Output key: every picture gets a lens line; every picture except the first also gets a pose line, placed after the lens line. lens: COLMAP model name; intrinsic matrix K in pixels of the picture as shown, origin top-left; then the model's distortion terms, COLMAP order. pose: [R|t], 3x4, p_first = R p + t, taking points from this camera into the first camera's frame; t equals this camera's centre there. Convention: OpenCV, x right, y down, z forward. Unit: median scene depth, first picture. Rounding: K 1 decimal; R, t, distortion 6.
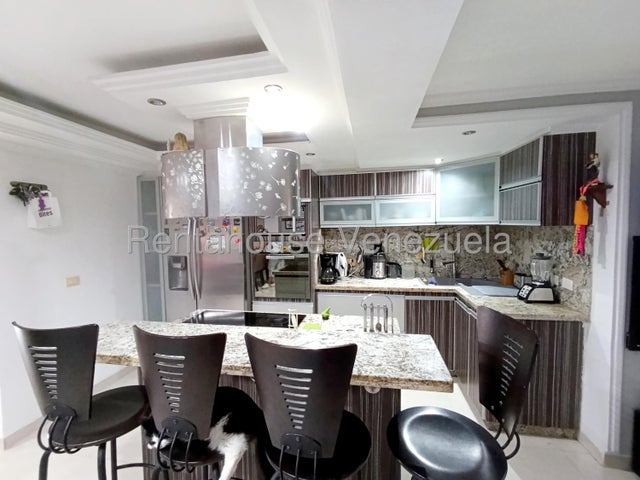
lens RADIAL K [[293.9, 0, 315.3], [0, 293.9, 244.1], [0, 0, 1]] dist [-0.003455, 0.004840]
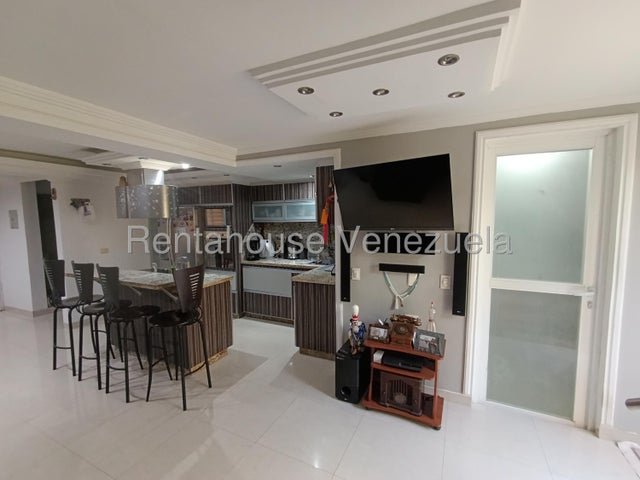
lens RADIAL K [[293.9, 0, 316.5], [0, 293.9, 242.8], [0, 0, 1]] dist [-0.003455, 0.004840]
pose [[0.964361, 0.028885, -0.263009, 0.804268], [-0.021694, 0.999308, 0.030208, -0.005642], [0.263700, -0.023425, 0.964320, -0.357690]]
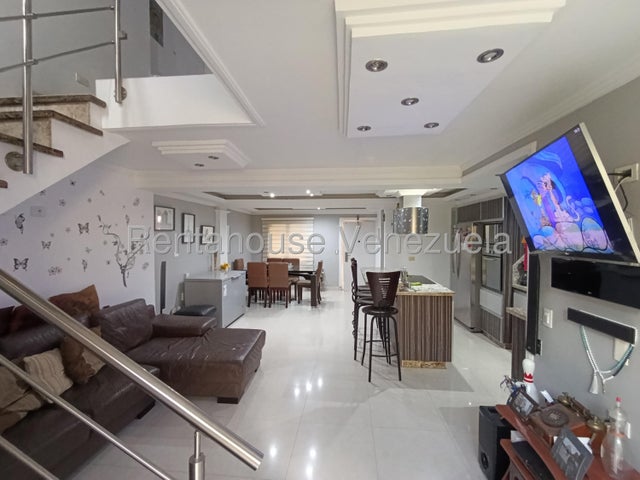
lens RADIAL K [[293.9, 0, 315.9], [0, 293.9, 243.5], [0, 0, 1]] dist [-0.003455, 0.004840]
pose [[0.081520, 0.044816, -0.995664, 1.279884], [-0.064394, 0.997138, 0.039610, -0.035053], [0.994589, 0.060886, 0.084173, 0.020106]]
